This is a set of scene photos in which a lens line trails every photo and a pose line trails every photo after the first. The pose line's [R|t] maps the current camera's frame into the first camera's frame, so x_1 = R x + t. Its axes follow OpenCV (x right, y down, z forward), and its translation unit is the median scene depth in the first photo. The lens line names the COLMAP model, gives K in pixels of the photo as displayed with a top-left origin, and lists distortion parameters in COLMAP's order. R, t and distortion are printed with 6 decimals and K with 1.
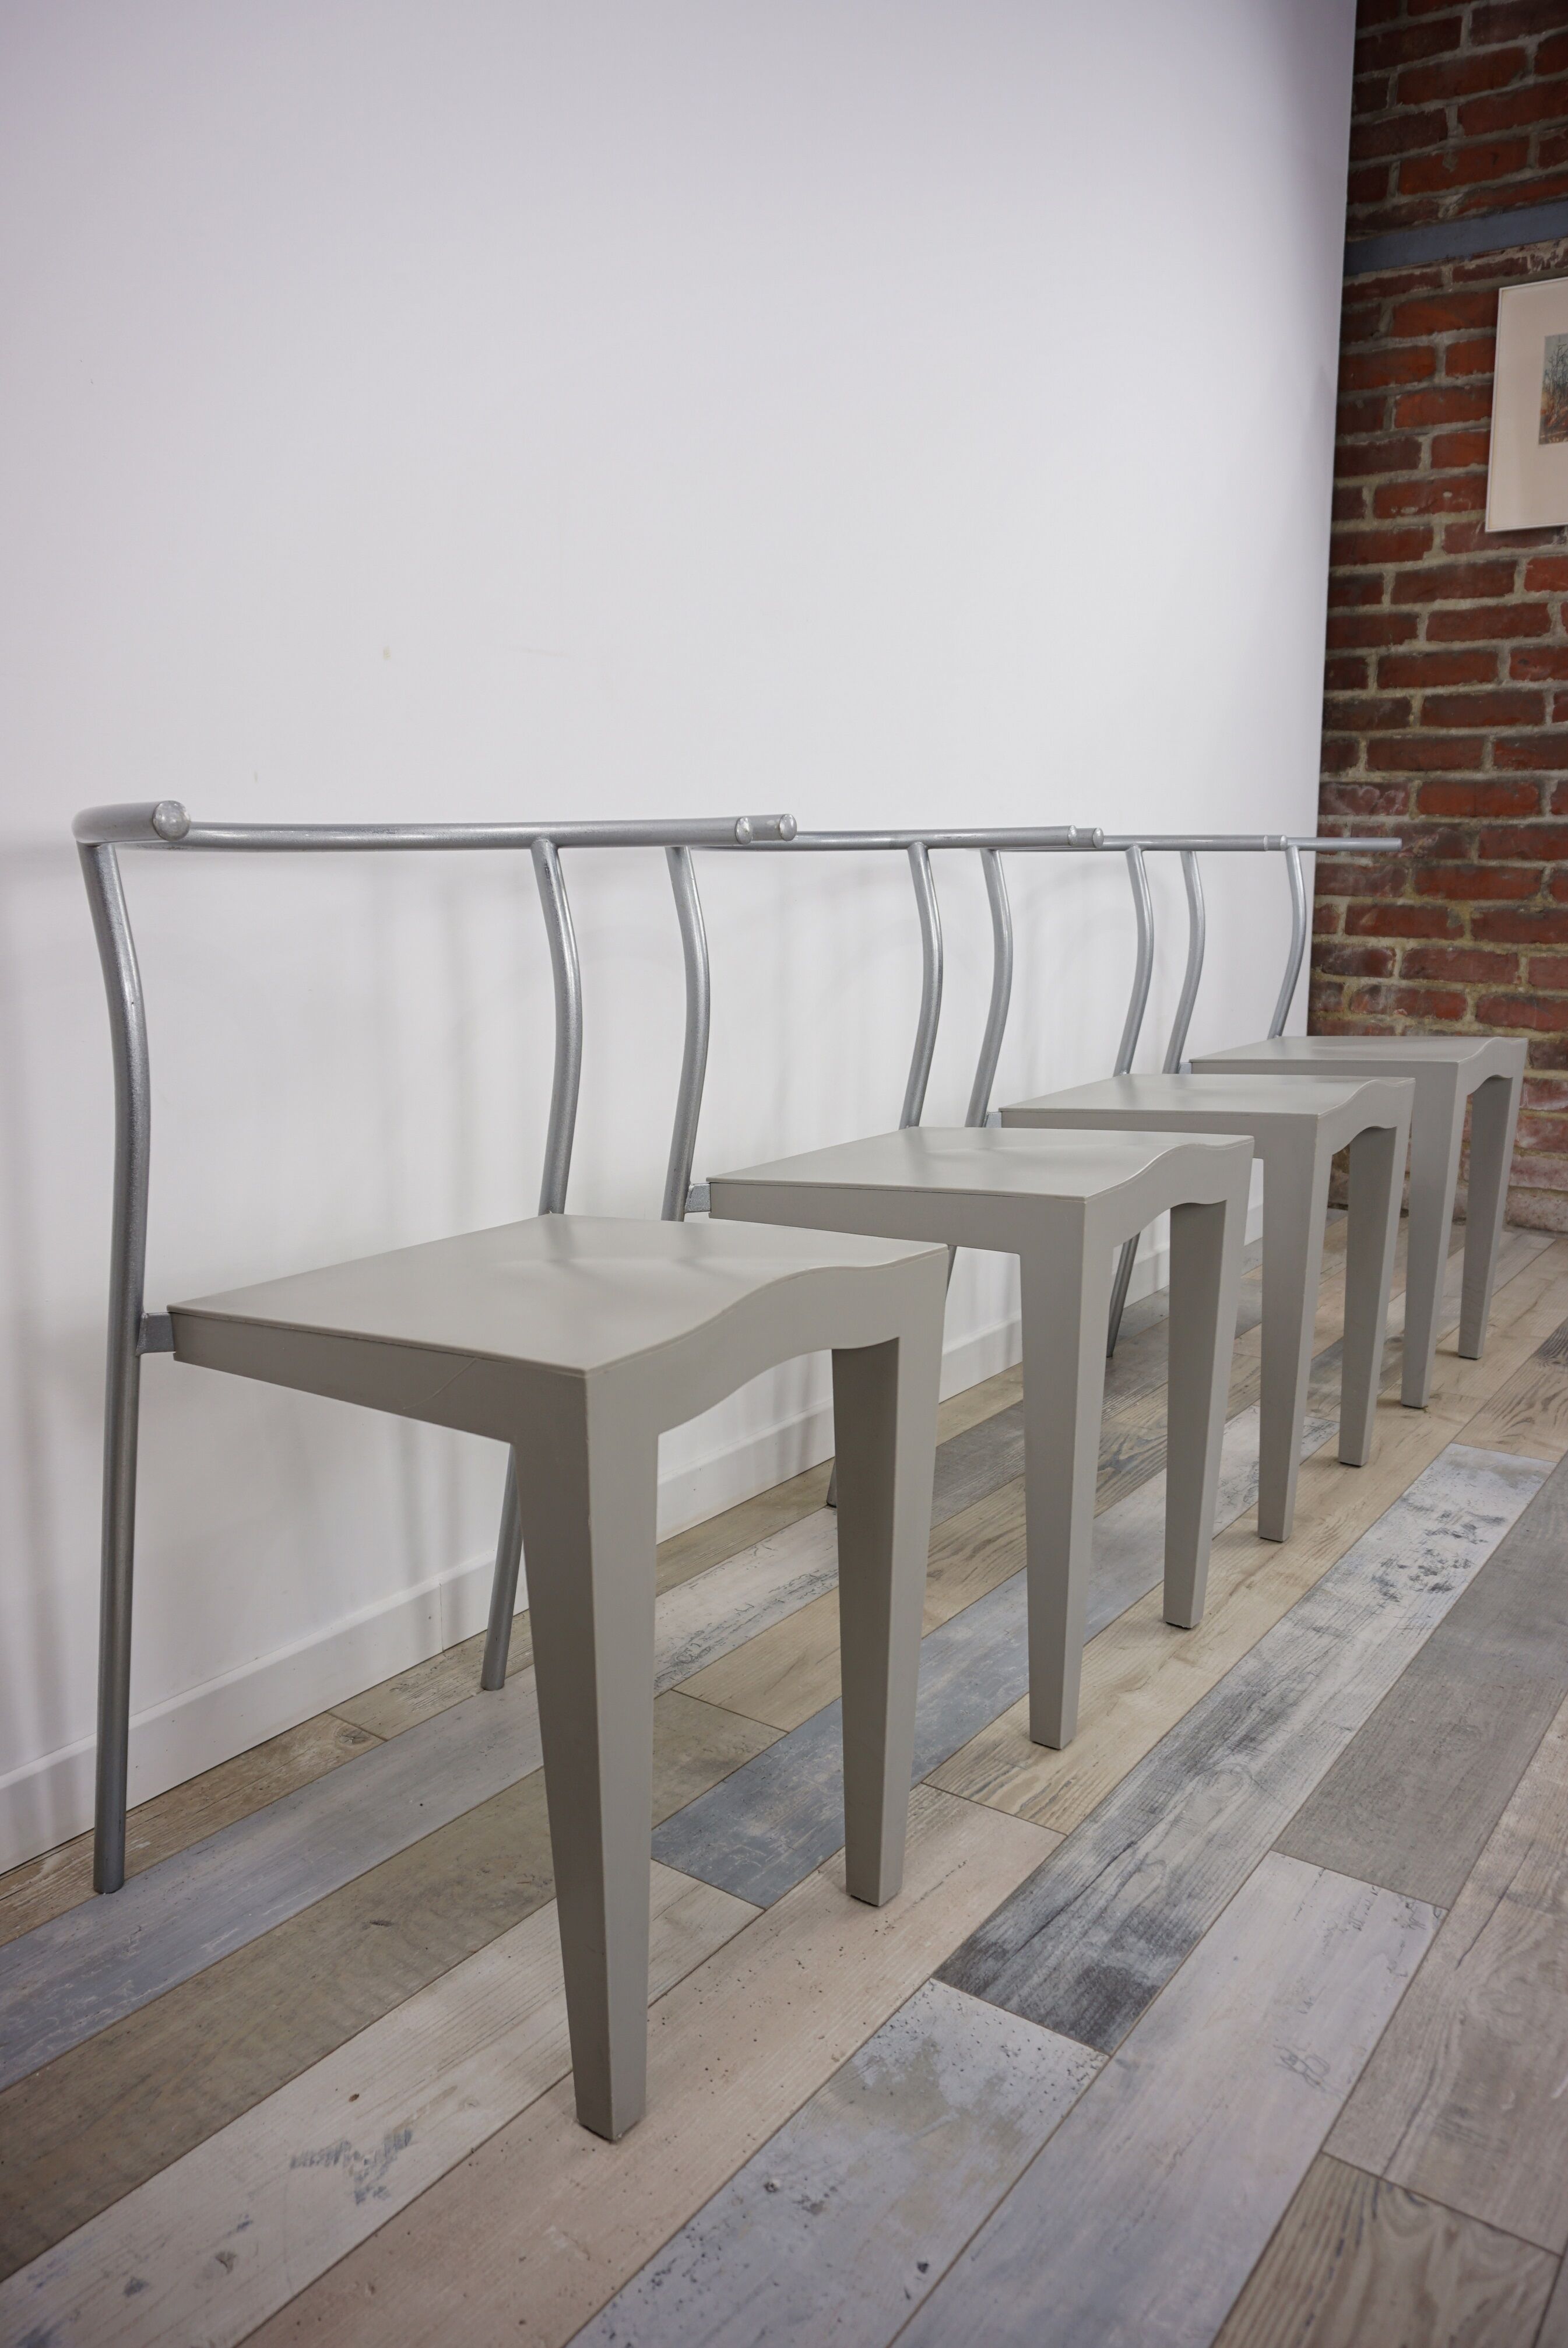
lens RADIAL K [[1672.3, 0, 801.4], [0, 1672.3, 1174.3], [0, 0, 1]] dist [-0.038184, 0.020714]
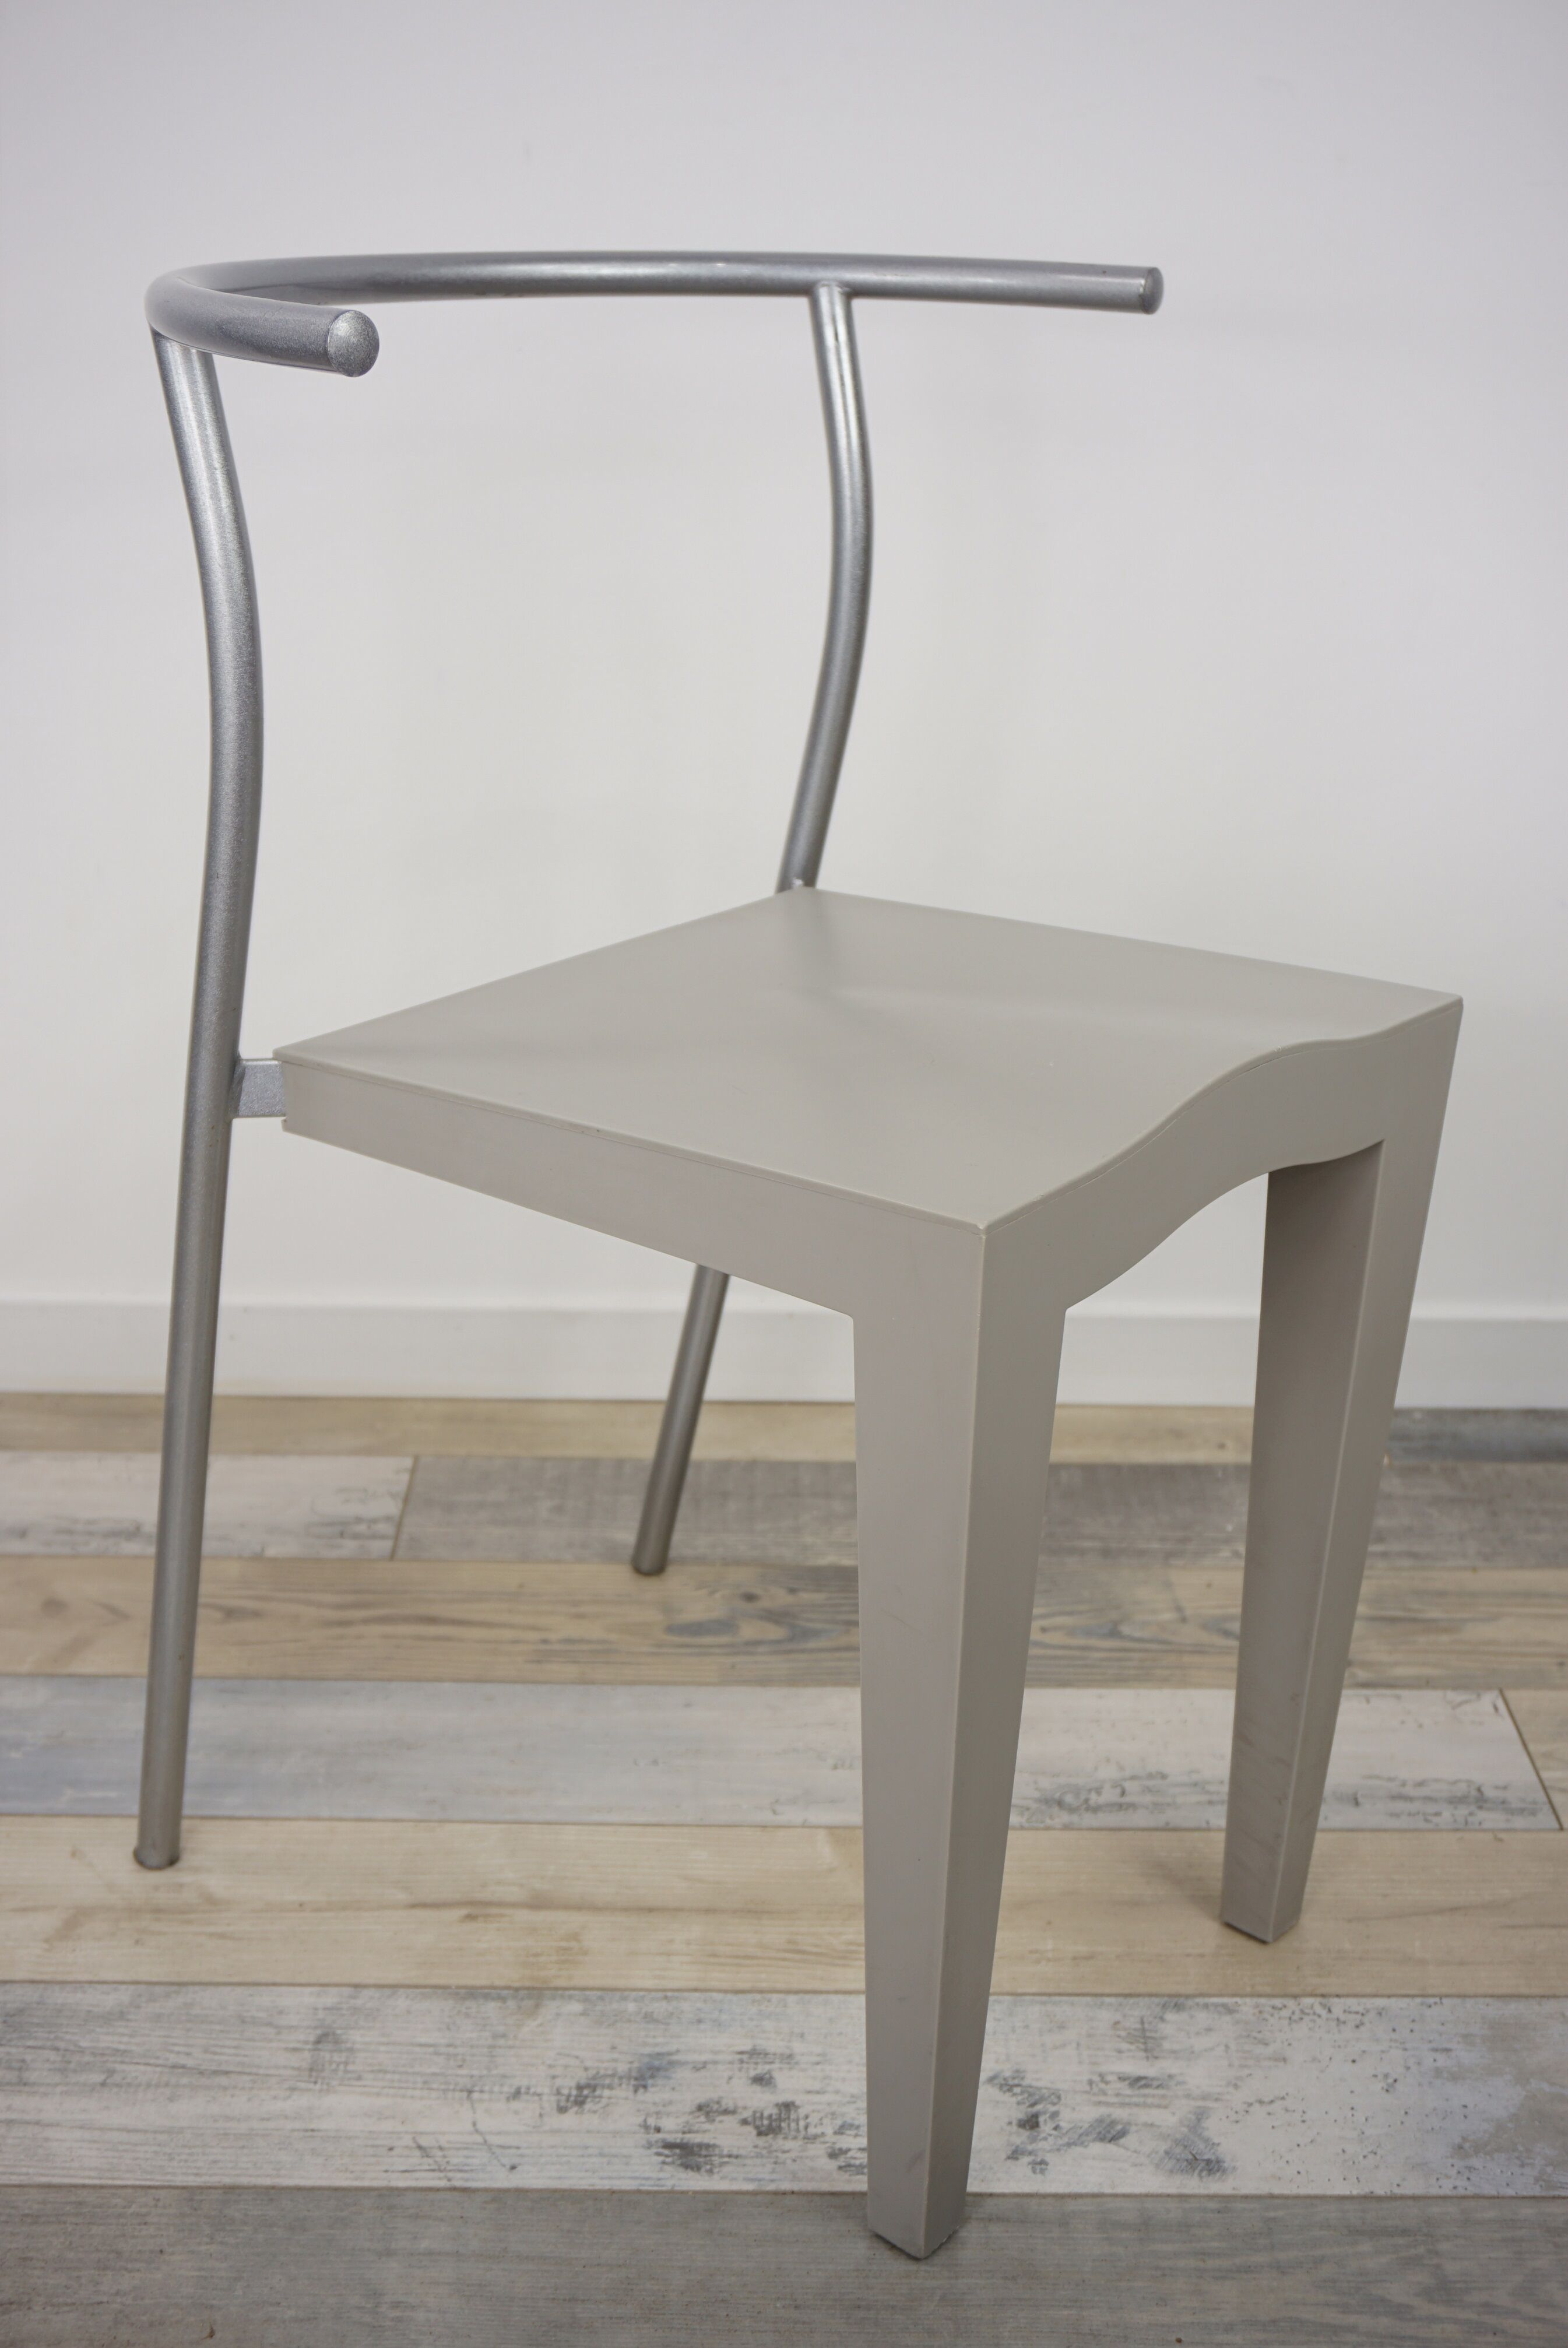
lens RADIAL K [[2723.3, 0, 812.4], [0, 2723.3, 1170.2], [0, 0, 1]] dist [0.020032, -0.048579]
pose [[0.594386, 0.309602, -0.742194, 0.793208], [-0.171684, 0.950496, 0.259001, -0.163415], [0.785639, -0.026523, 0.618116, 0.569533]]
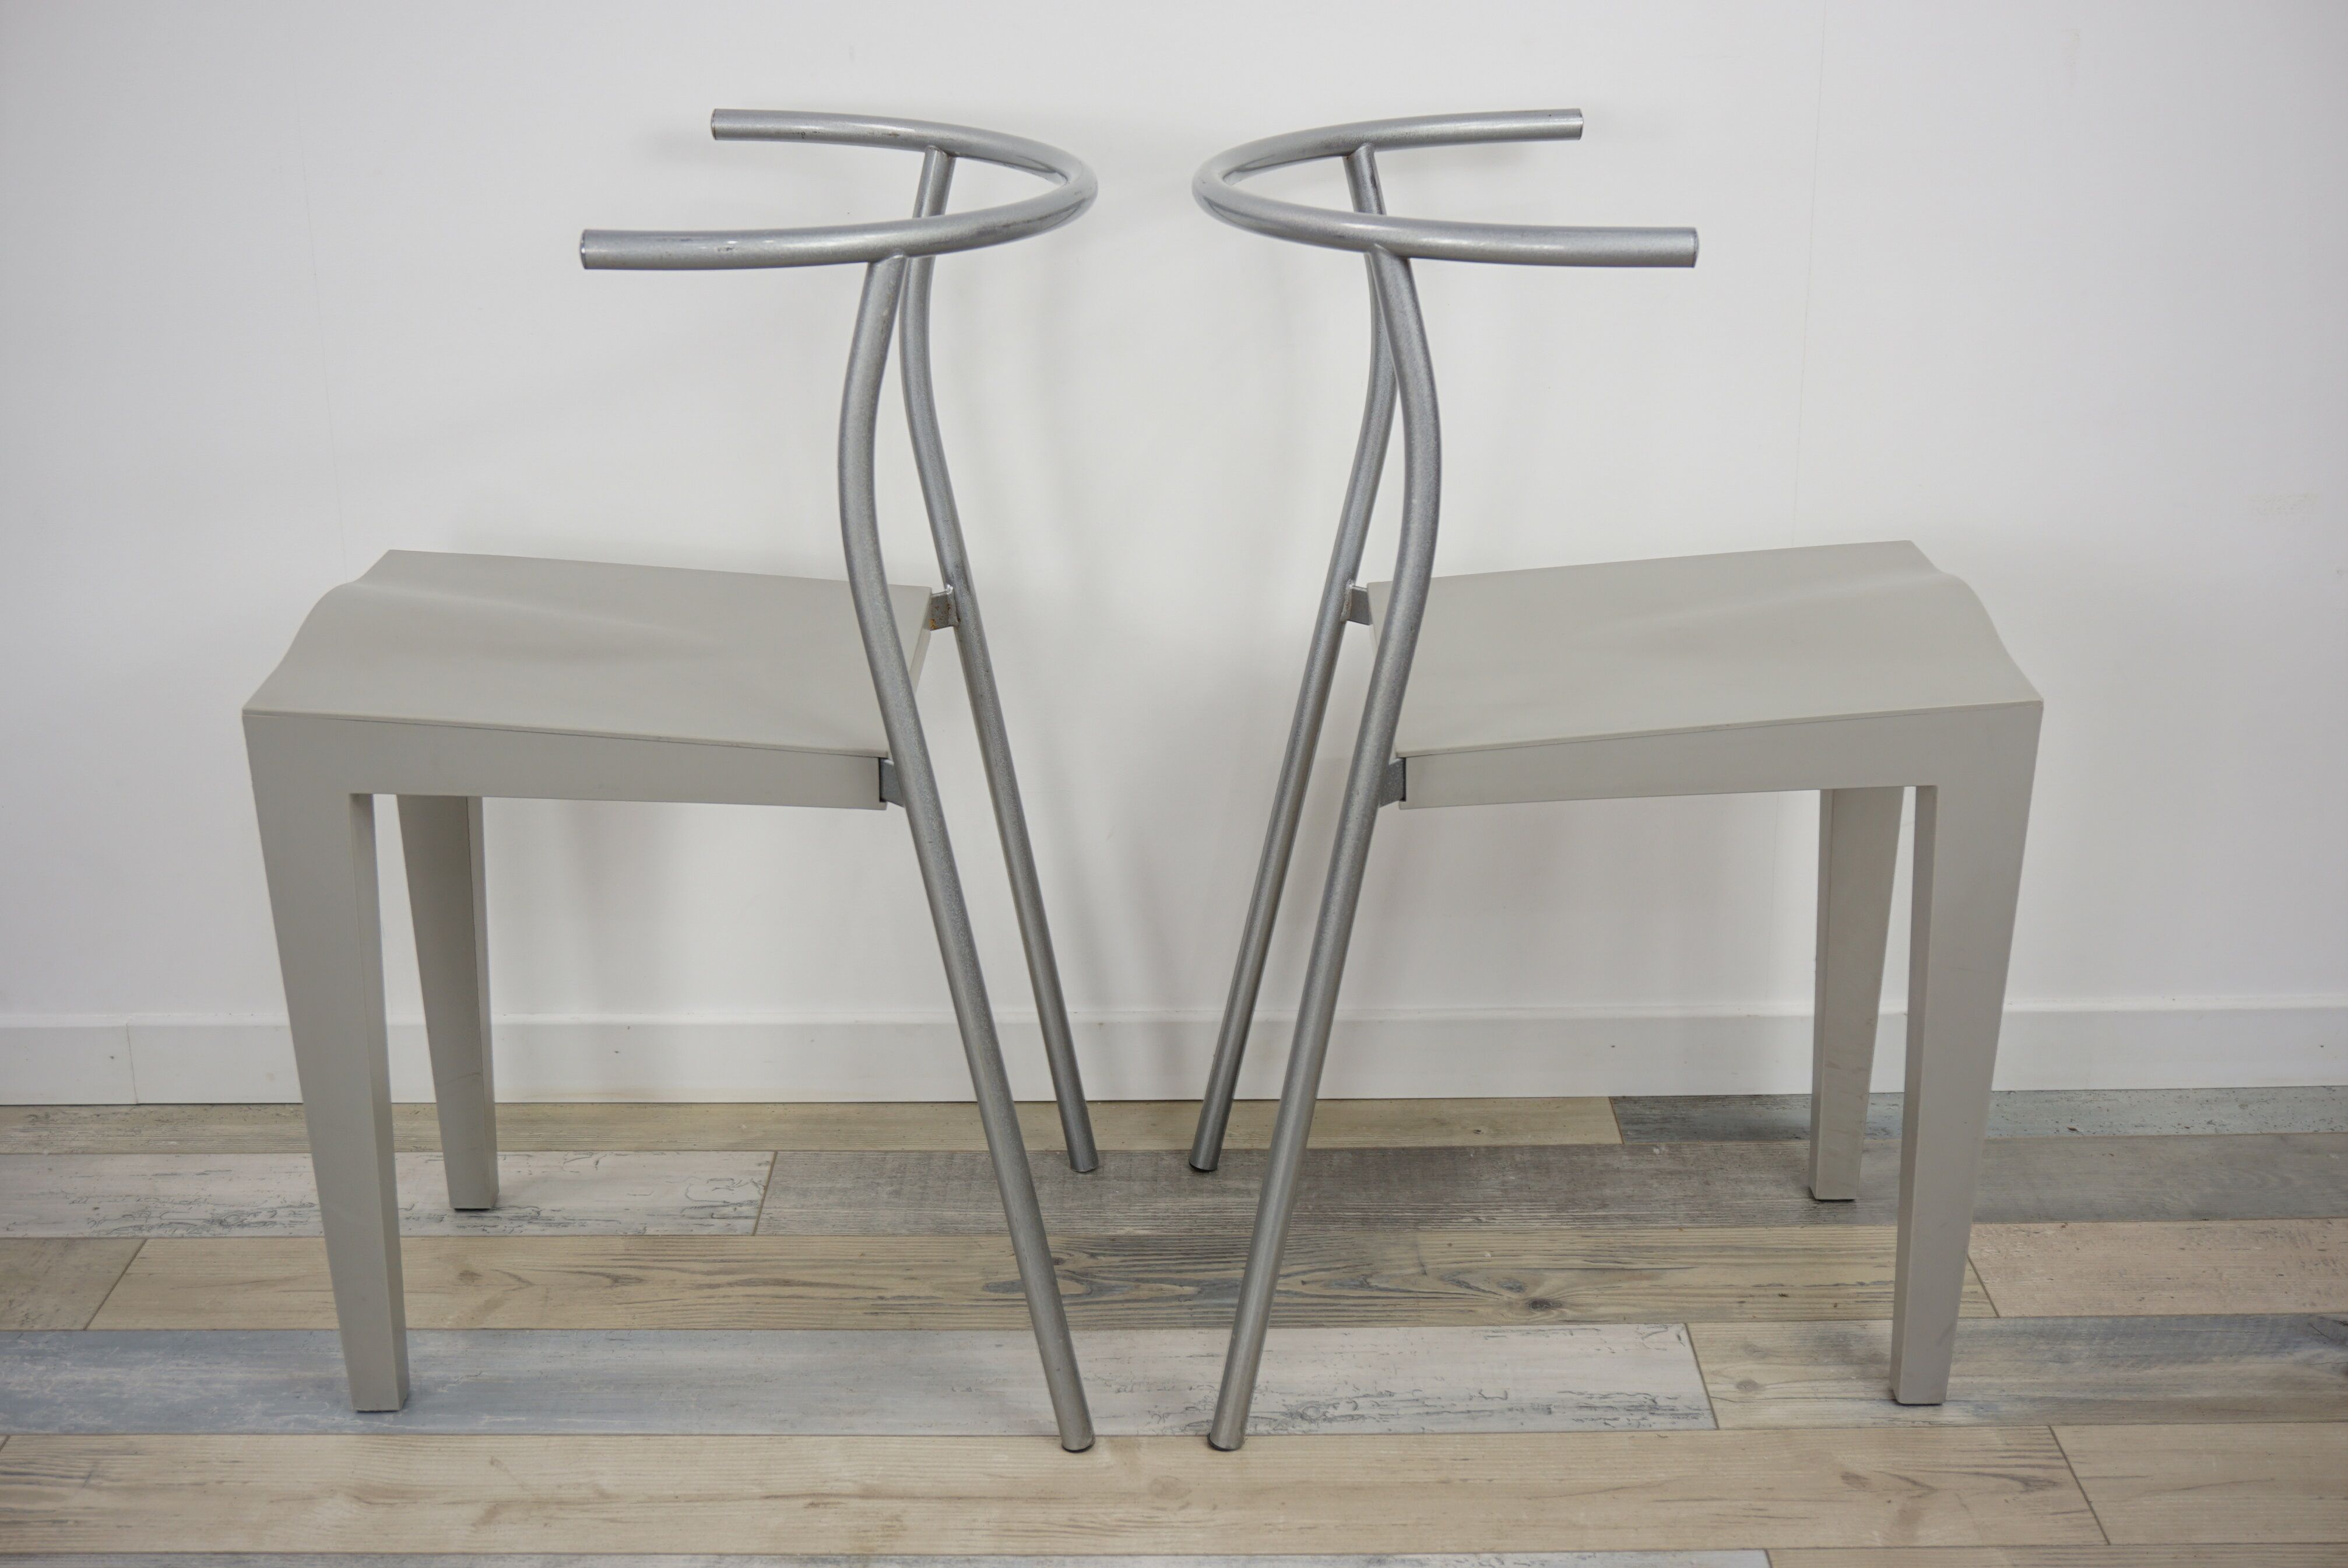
lens RADIAL K [[3027.1, 0, 1176.3], [0, 3027.1, 793.3], [0, 0, 1]] dist [0.017765, -0.089024]
pose [[0.580196, 0.267356, -0.769346, 1.037815], [-0.145122, 0.963409, 0.225352, -0.238748], [0.801444, -0.019099, 0.597765, 0.444839]]
